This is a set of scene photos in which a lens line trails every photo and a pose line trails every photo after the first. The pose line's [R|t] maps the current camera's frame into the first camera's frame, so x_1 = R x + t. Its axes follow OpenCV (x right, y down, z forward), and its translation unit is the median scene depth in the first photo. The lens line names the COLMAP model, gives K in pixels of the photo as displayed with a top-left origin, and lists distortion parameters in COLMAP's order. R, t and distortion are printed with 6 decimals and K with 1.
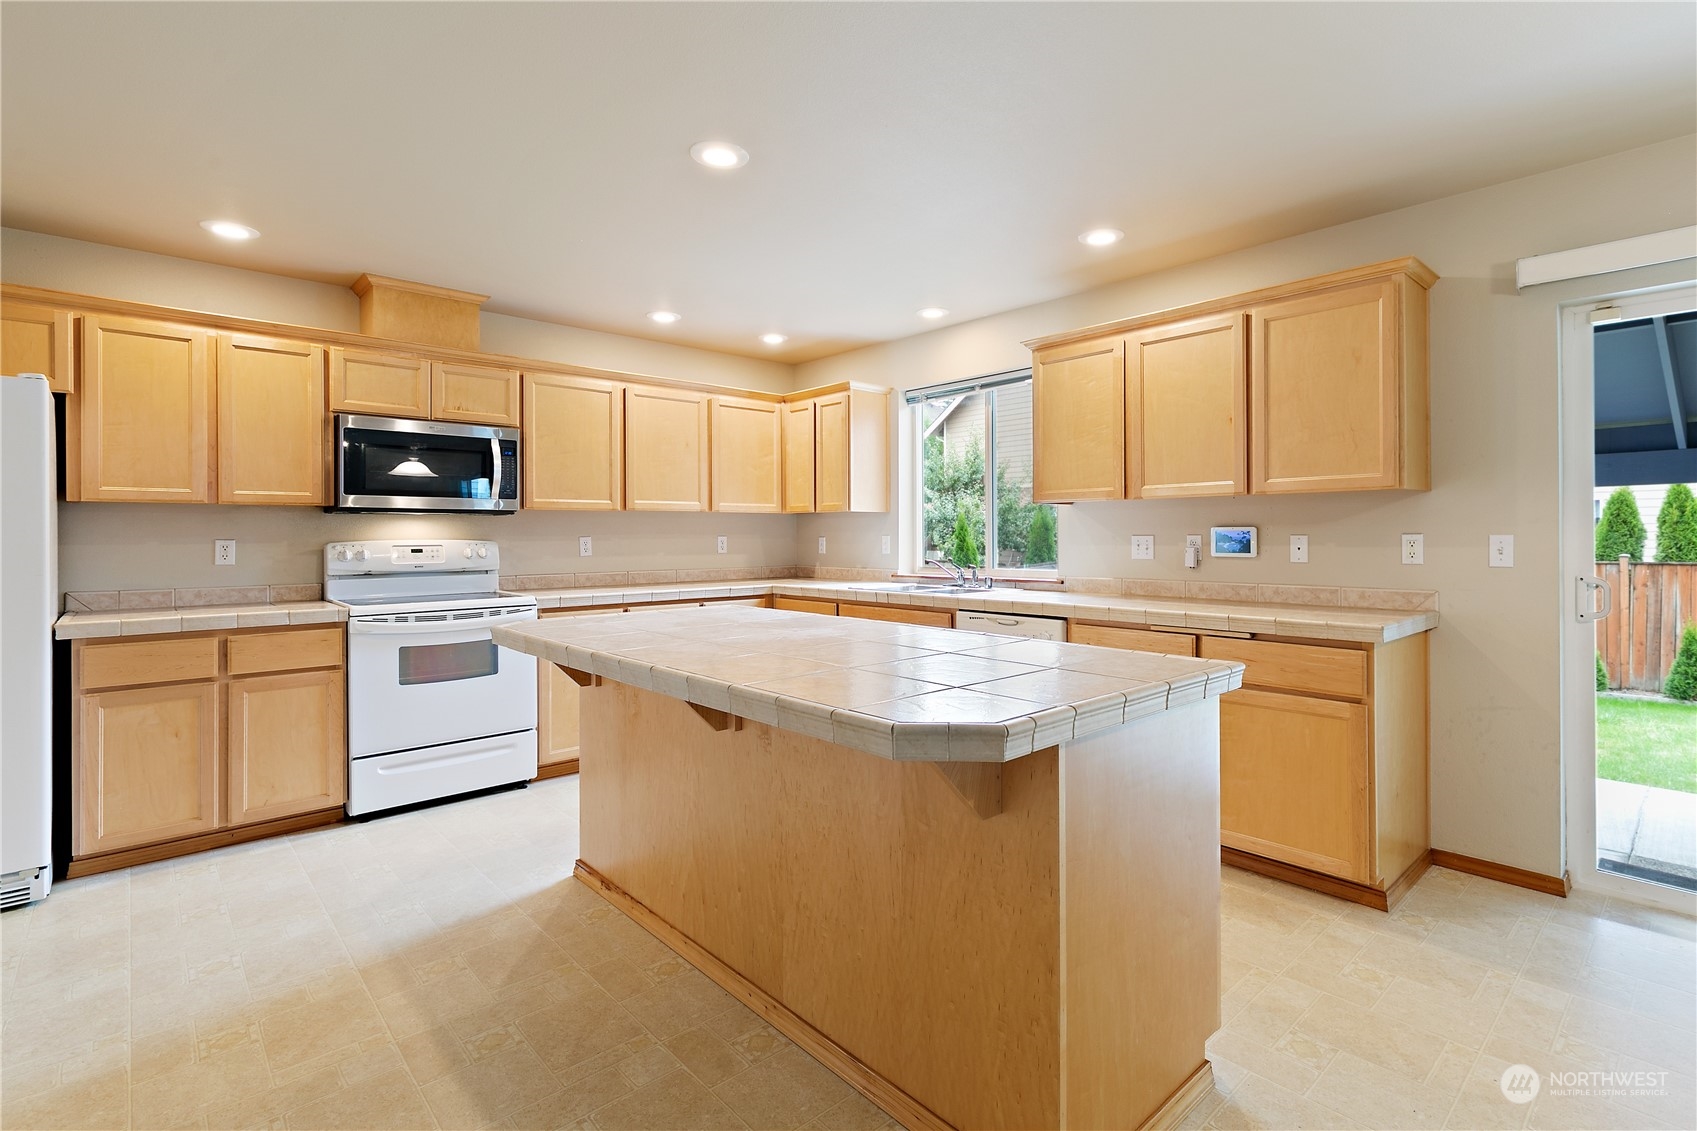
lens RADIAL K [[786.1, 0, 912.5], [0, 786.1, 539.8], [0, 0, 1]] dist [0.007049, 0.000047]
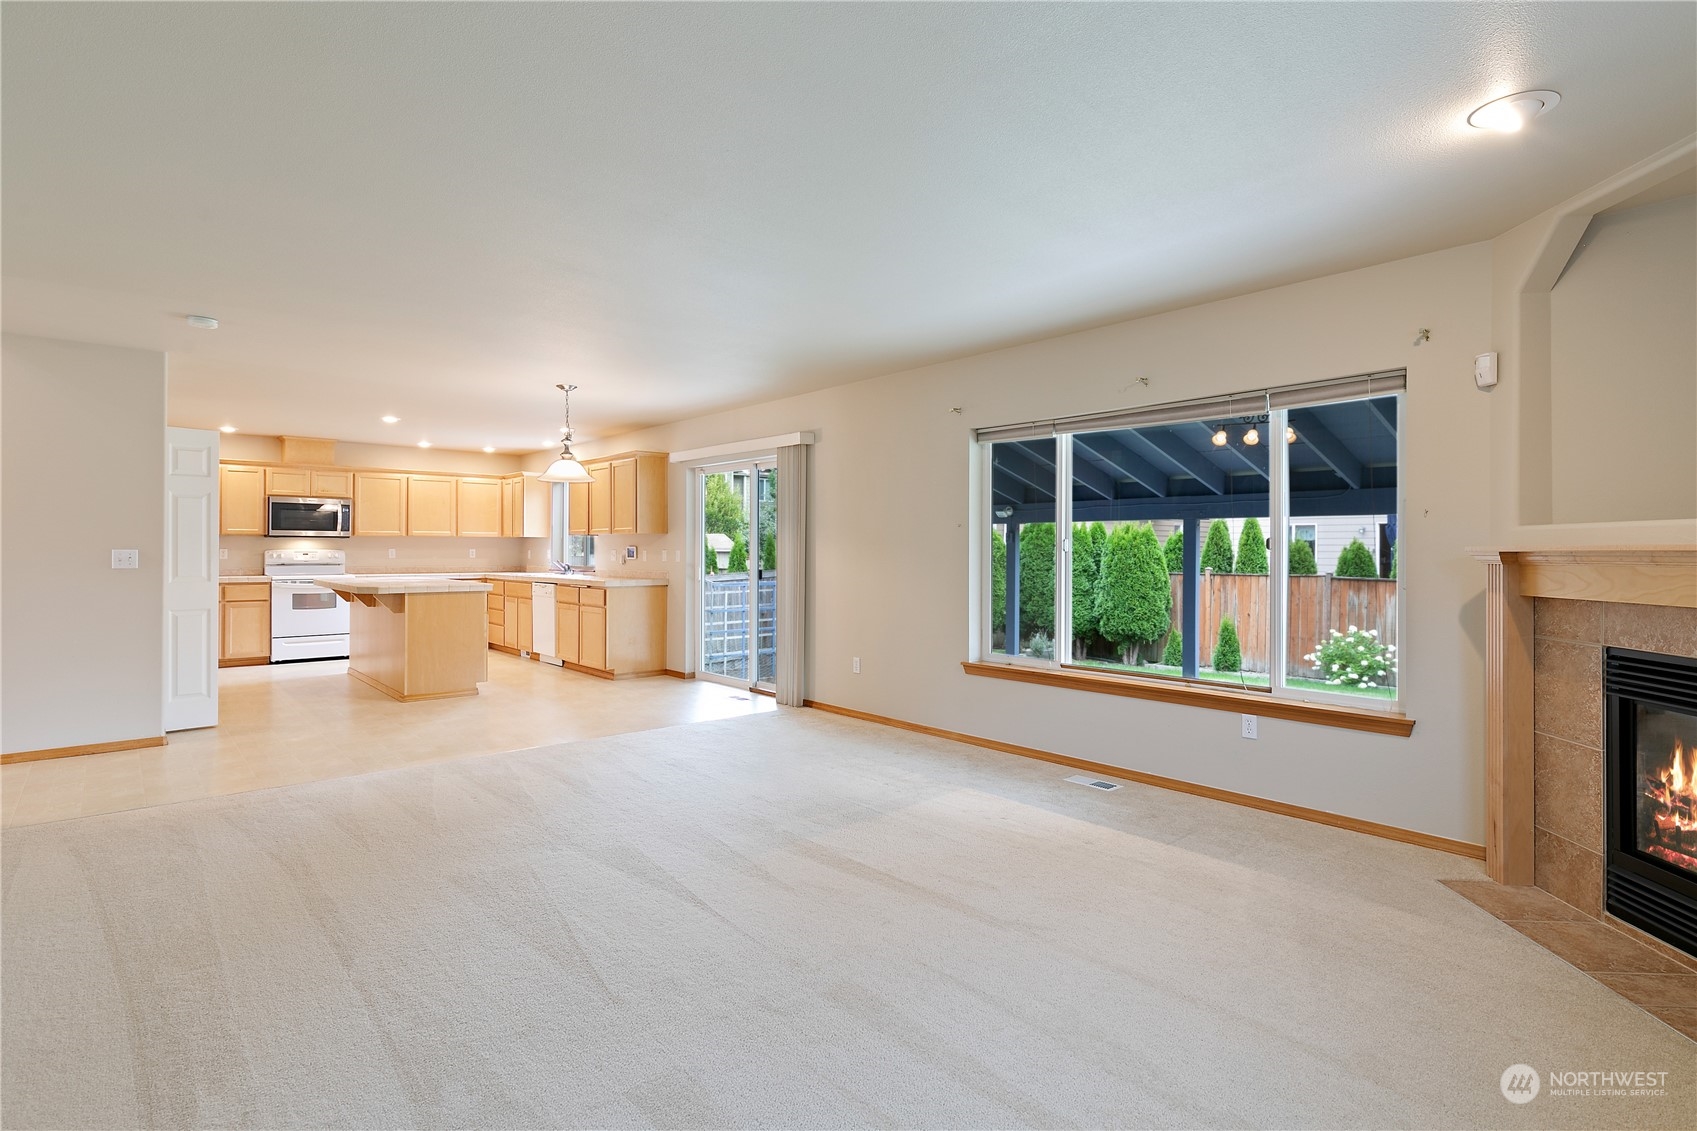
lens RADIAL K [[786.1, 0, 837.1], [0, 786.1, 552.6], [0, 0, 1]] dist [0.007049, 0.000047]
pose [[0.999075, 0.008273, -0.042191, 1.083344], [-0.008390, 0.999961, -0.002600, 0.002959], [0.042167, 0.002951, 0.999106, -1.303906]]
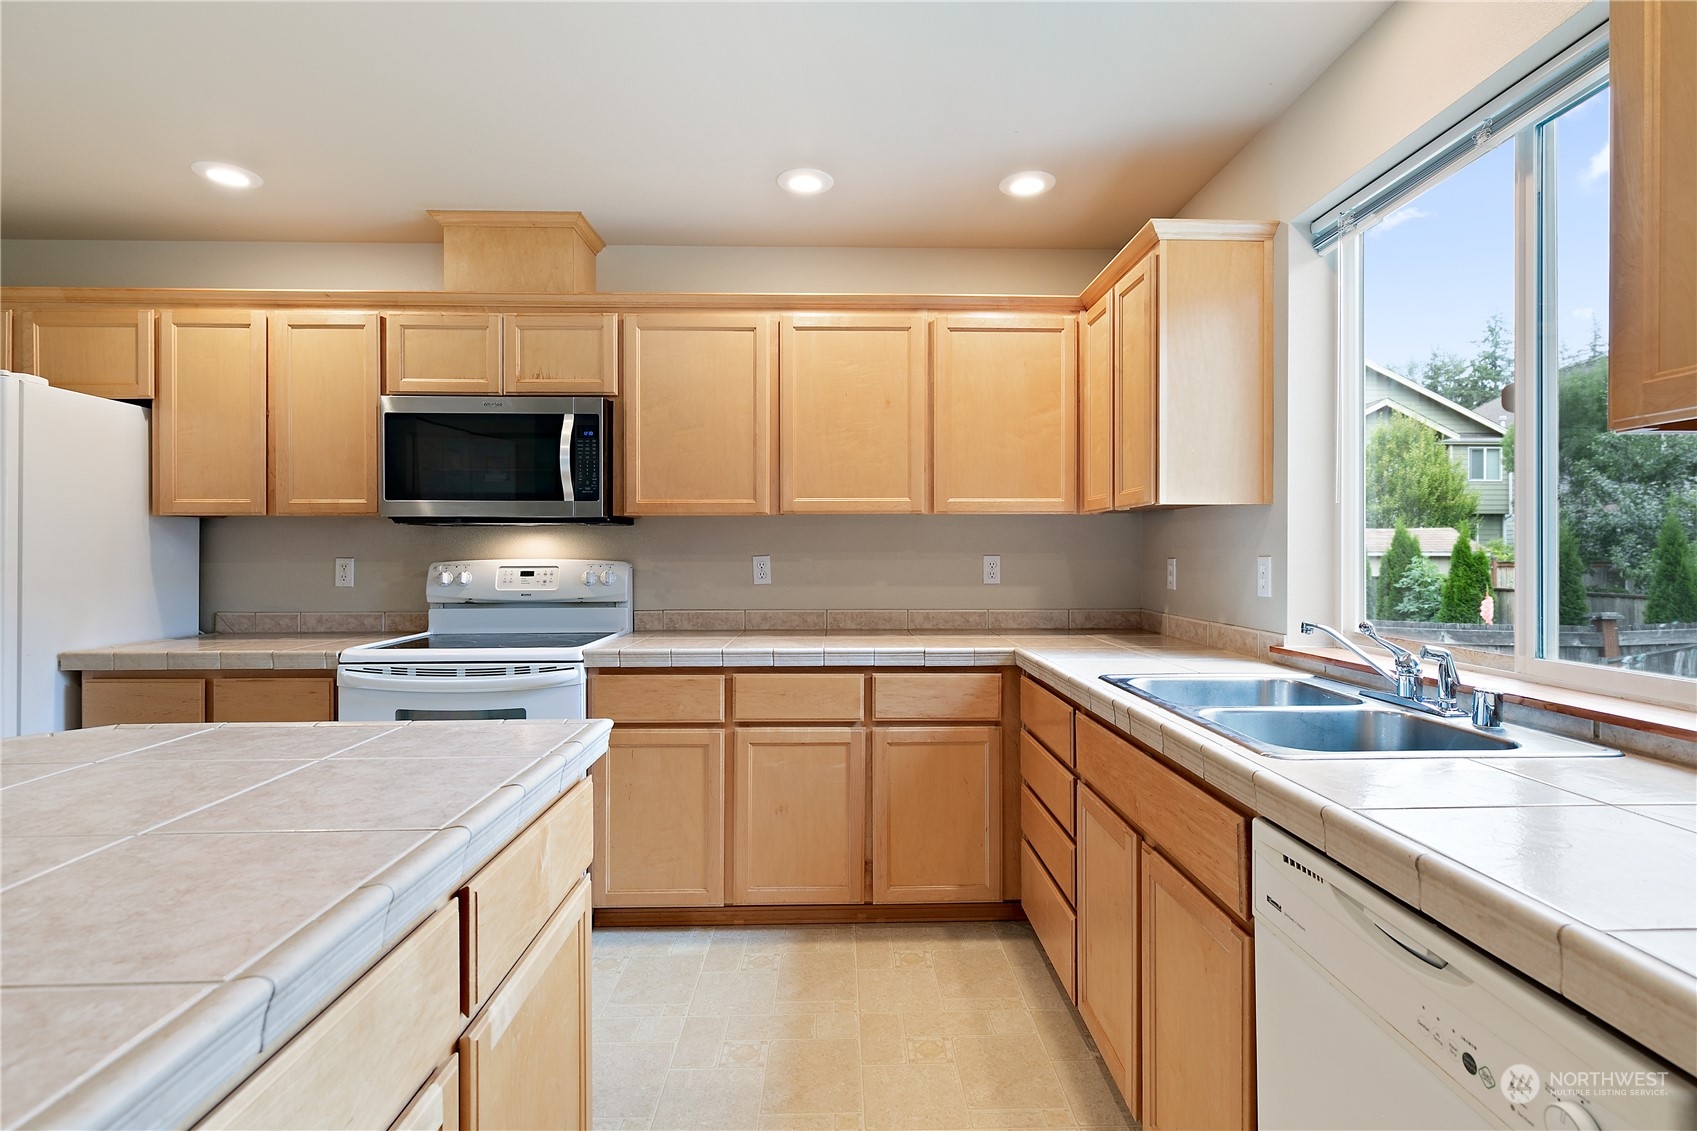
lens RADIAL K [[832.4, 0, 857.2], [0, 832.4, 555.1], [0, 0, 1]] dist [0.005513, -0.001086]
pose [[0.739089, 0.005652, -0.673584, 0.163683], [-0.006579, 0.999978, 0.001171, -0.007817], [0.673575, 0.003566, 0.739110, 0.698626]]
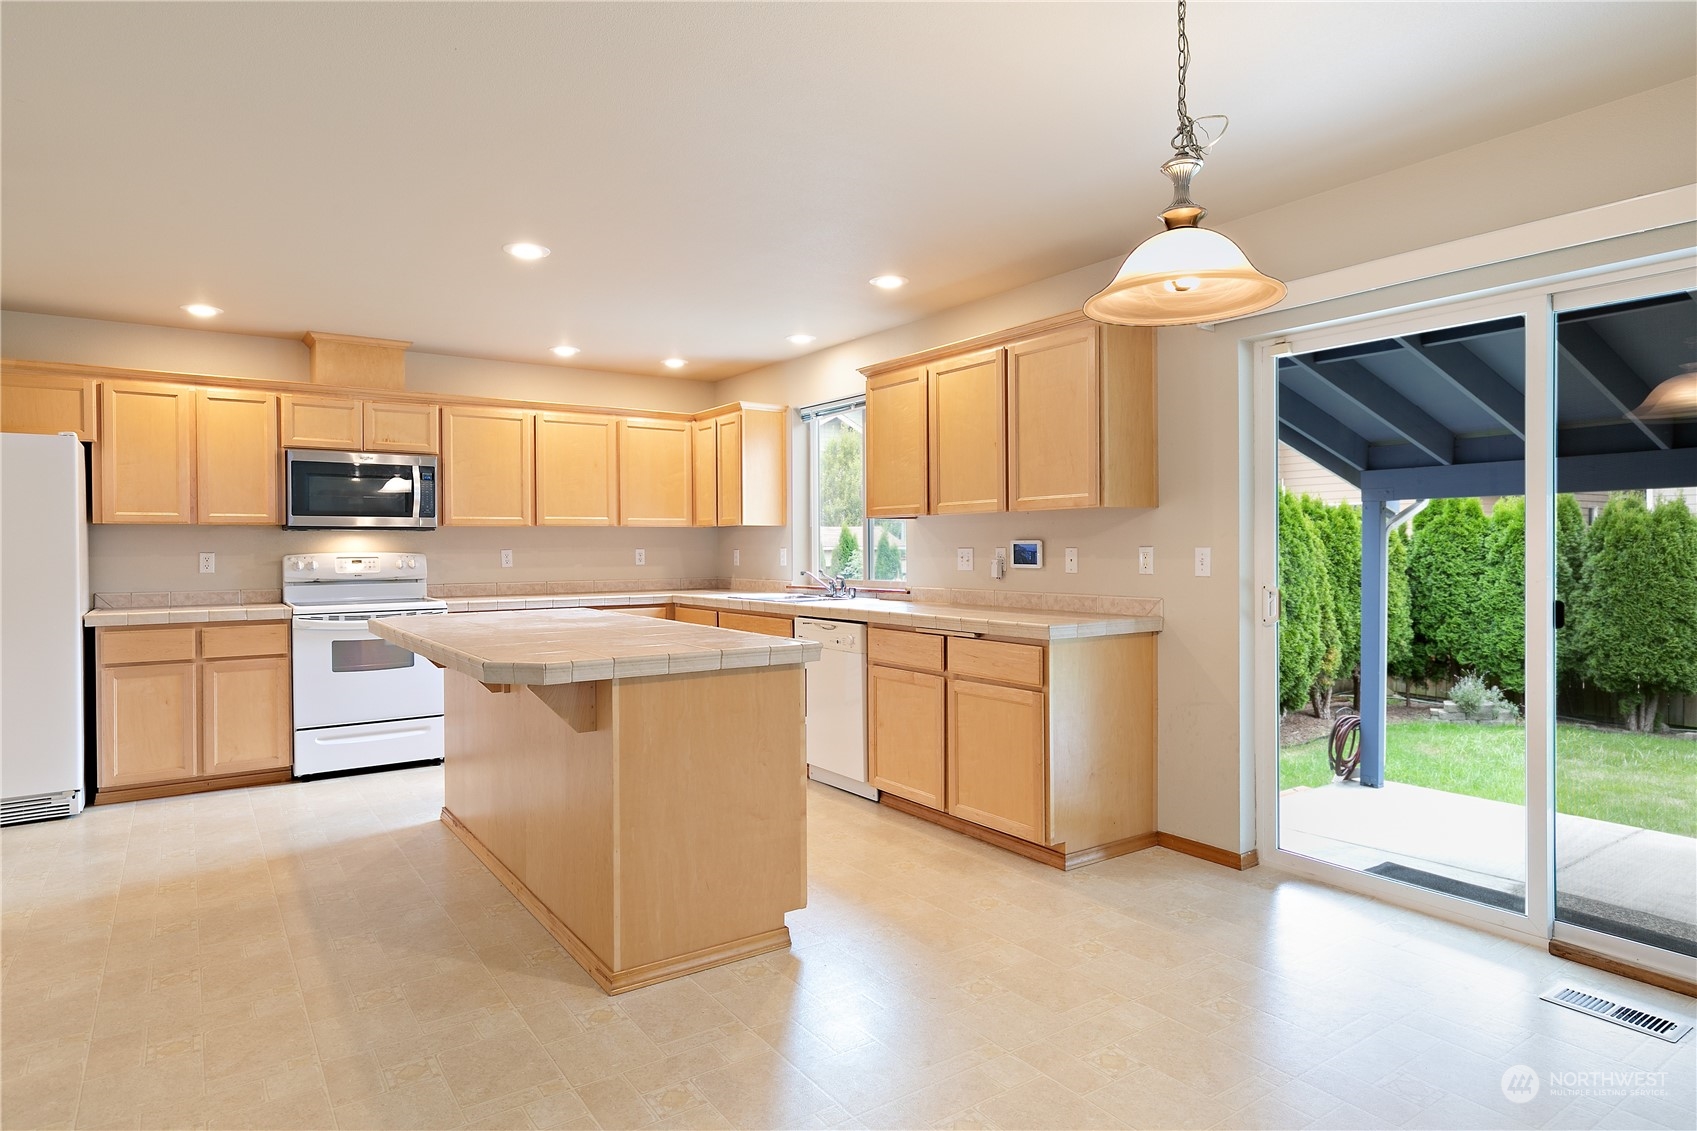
lens RADIAL K [[932.2, 0, 854.3], [0, 932.2, 561.3], [0, 0, 1]] dist [0.010913, -0.001863]
pose [[0.987625, 0.000829, -0.156834, 0.358958], [0.000711, 0.999952, 0.009760, 0.000025], [0.156835, -0.009750, 0.987577, -0.287836]]
